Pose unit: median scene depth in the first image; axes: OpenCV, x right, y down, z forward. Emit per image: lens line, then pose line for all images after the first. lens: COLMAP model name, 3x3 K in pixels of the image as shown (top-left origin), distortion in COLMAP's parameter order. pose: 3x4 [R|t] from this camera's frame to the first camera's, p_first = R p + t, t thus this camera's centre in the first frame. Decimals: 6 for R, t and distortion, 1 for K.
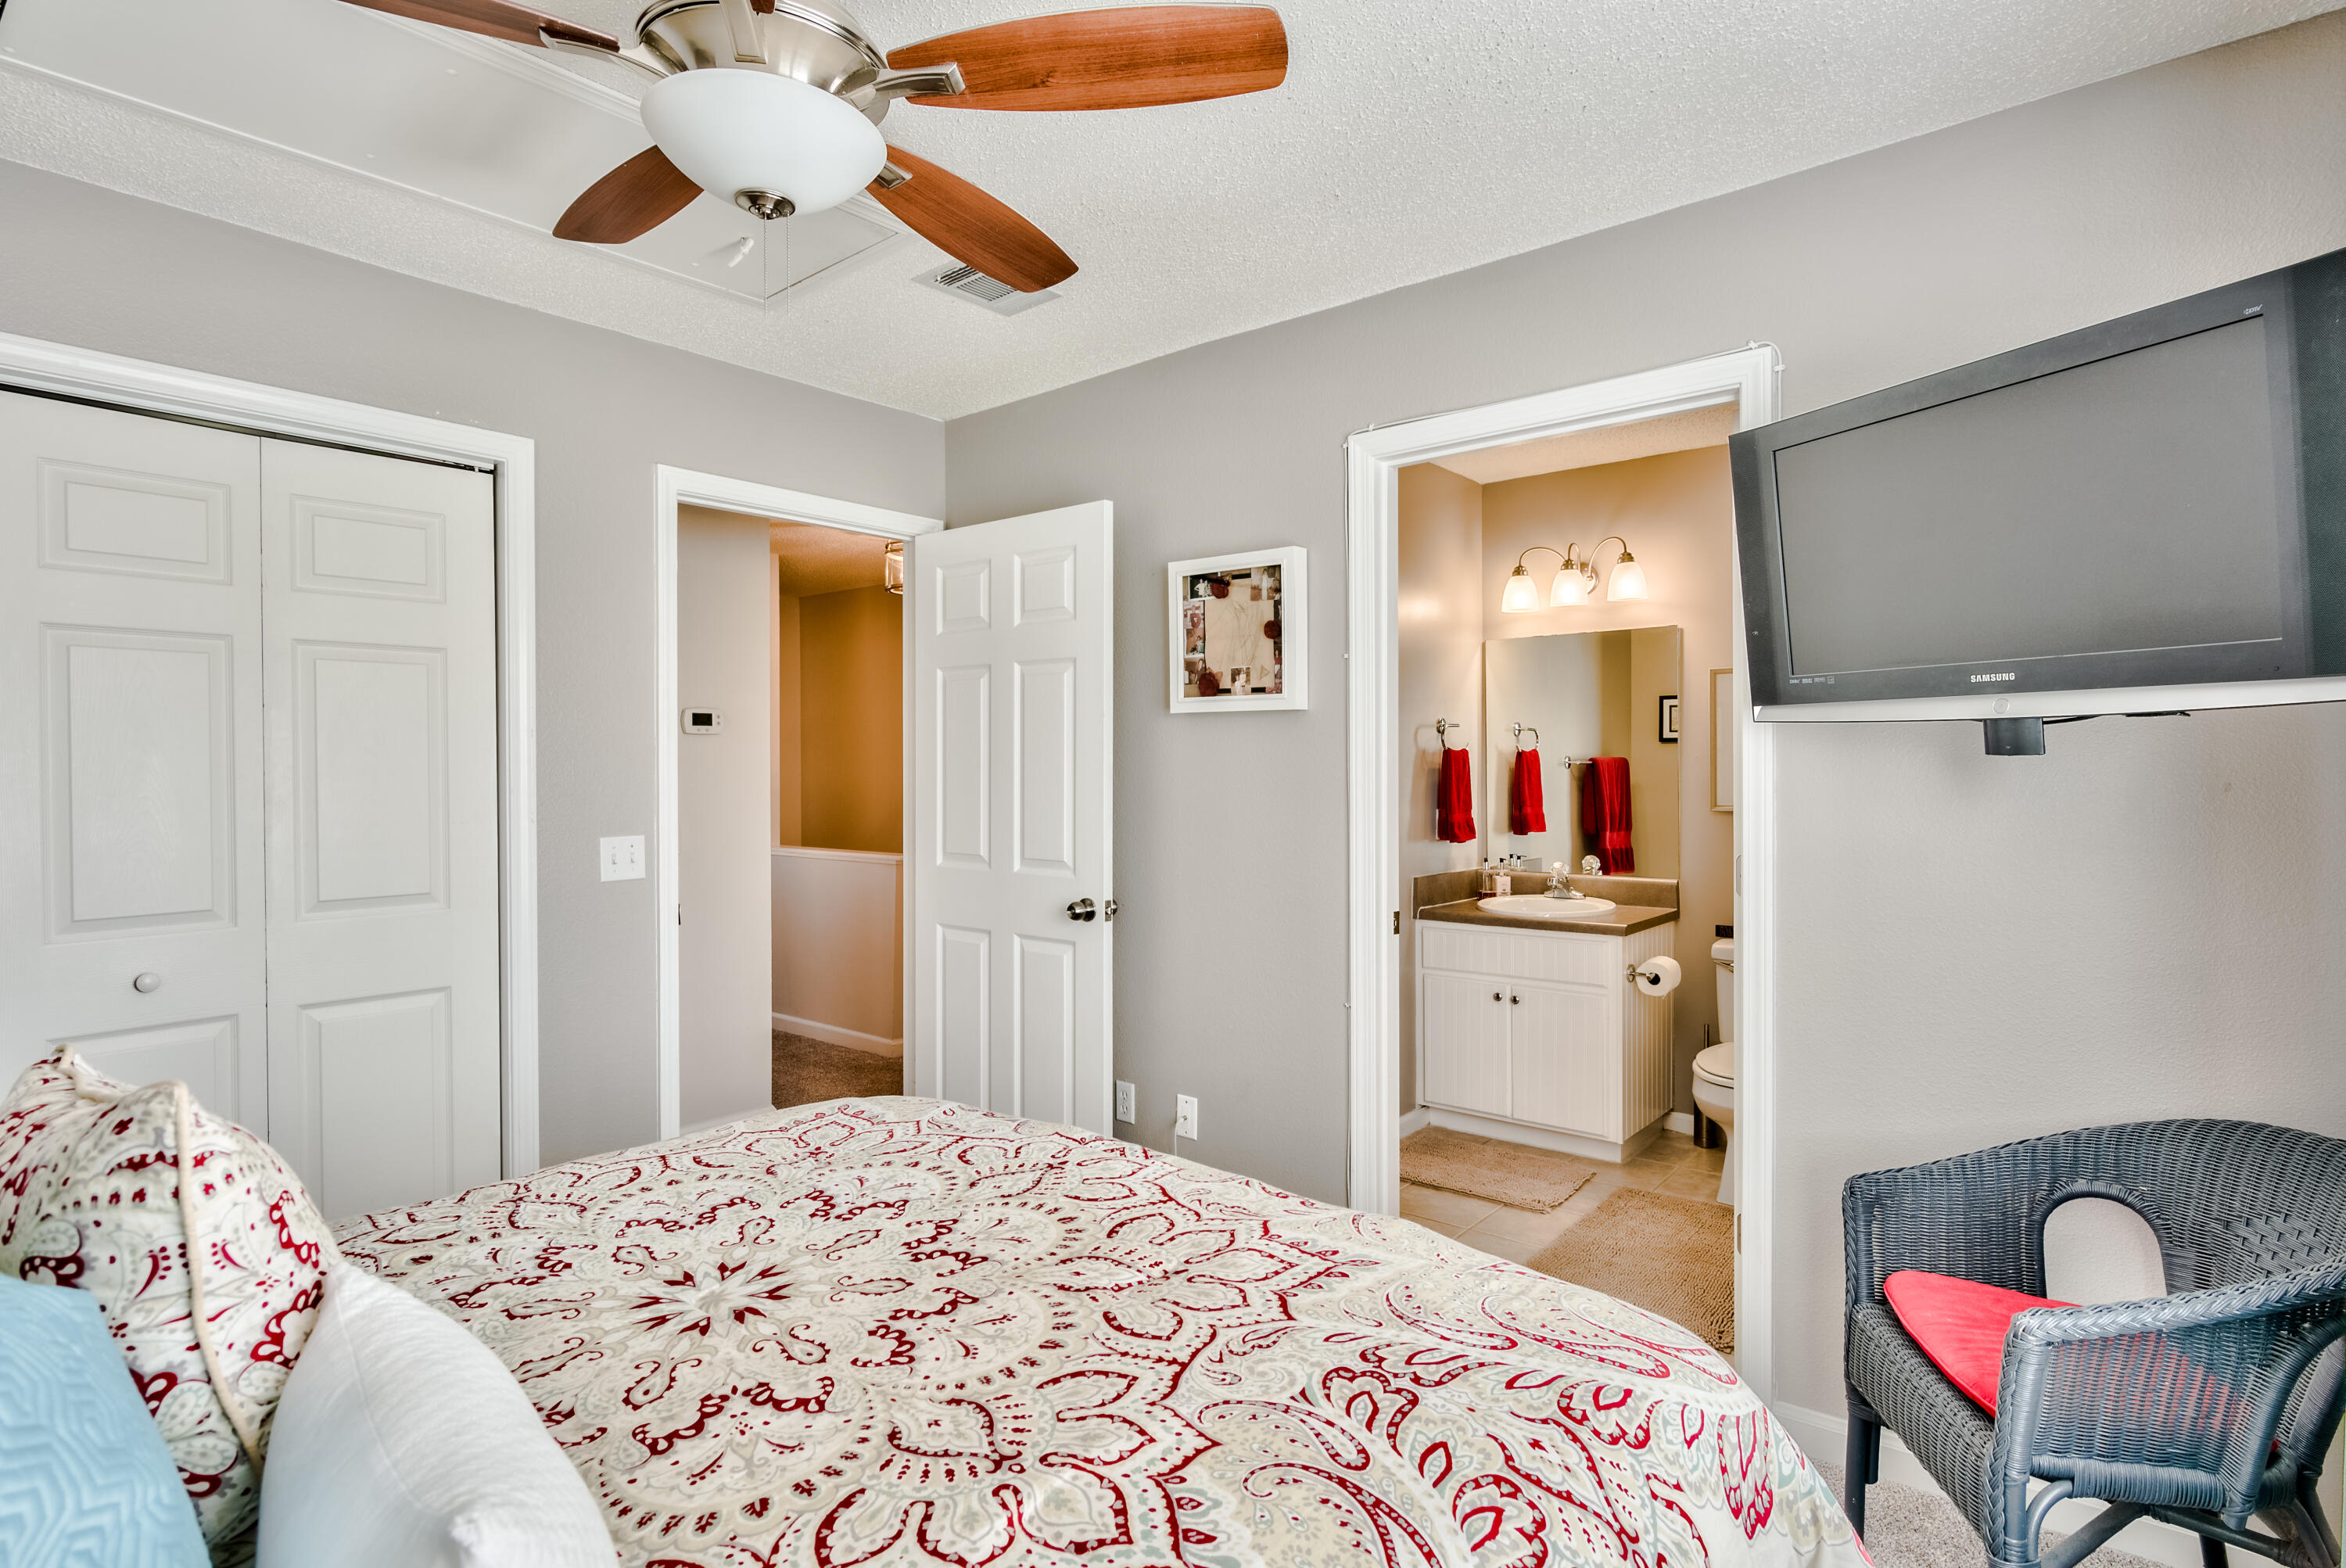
lens RADIAL K [[1148.9, 0, 1182.9], [0, 1148.9, 781.6], [0, 0, 1]] dist [-0.004802, 0.002565]
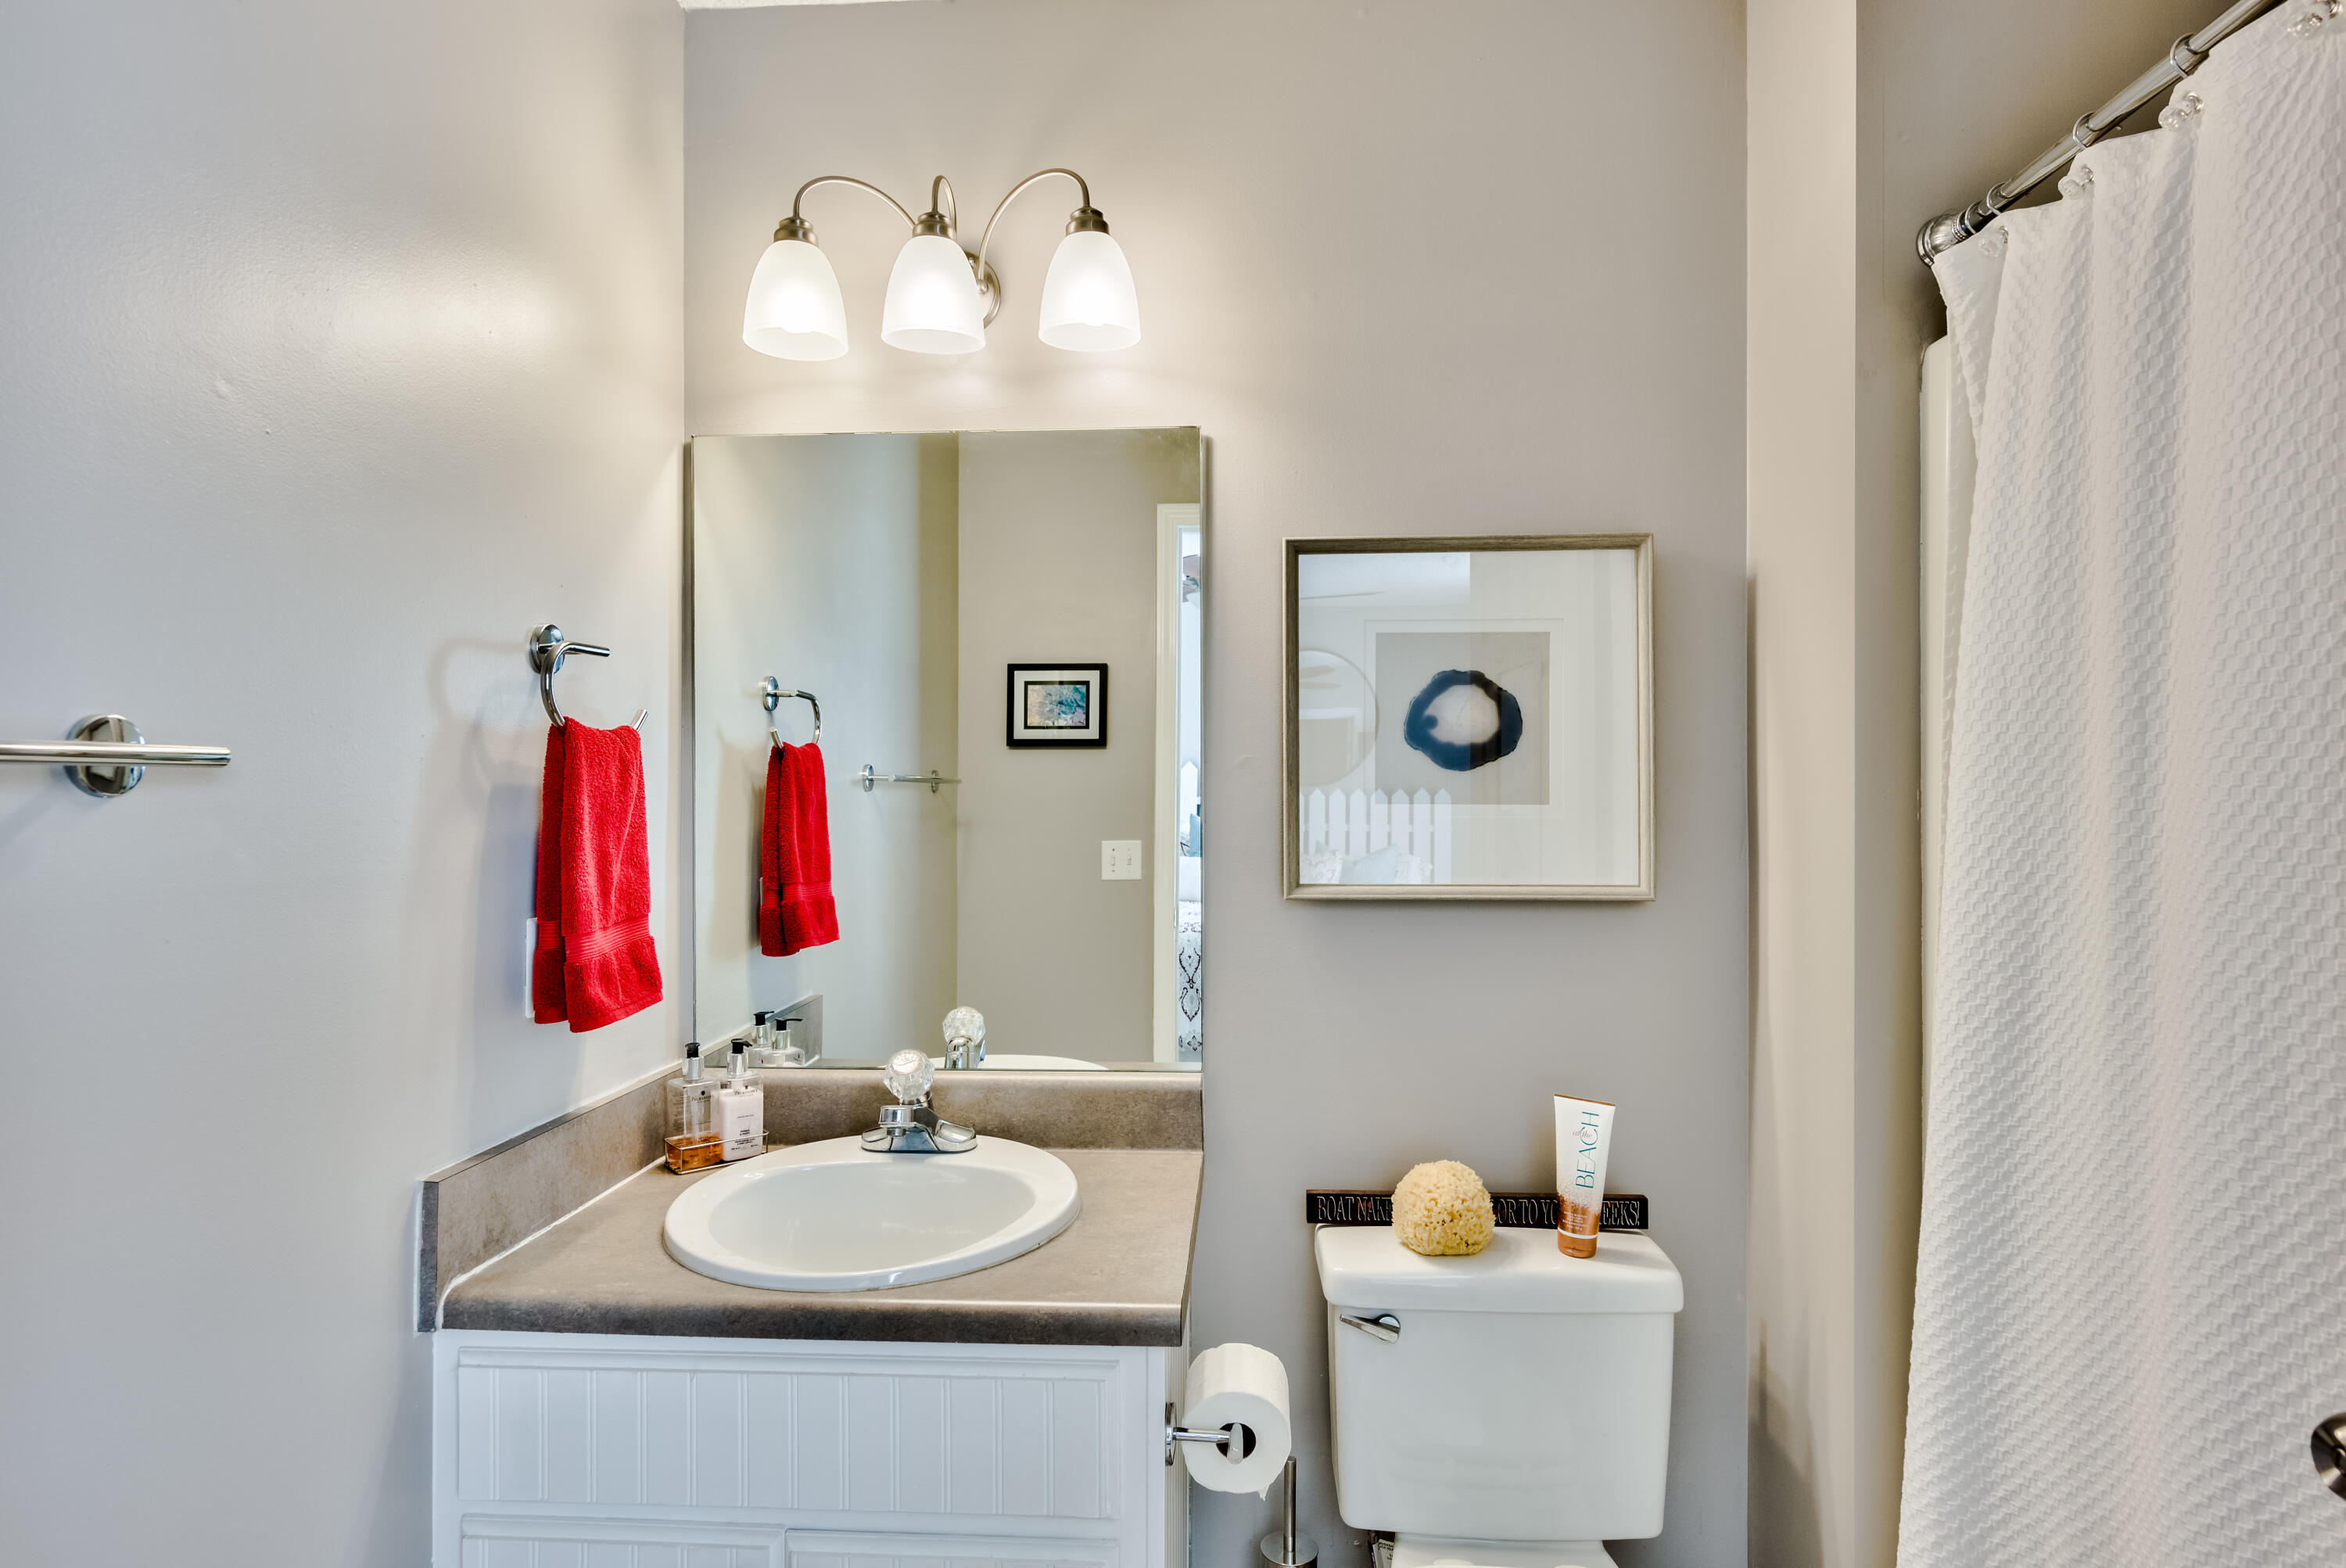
lens RADIAL K [[1258.7, 0, 1183.7], [0, 1258.7, 795.4], [0, 0, 1]] dist [0.000766, 0.000047]
pose [[0.801559, 0.006353, 0.597882, 0.158404], [0.000503, 0.999936, -0.011300, -0.004628], [-0.597916, 0.009358, 0.801505, 0.618546]]
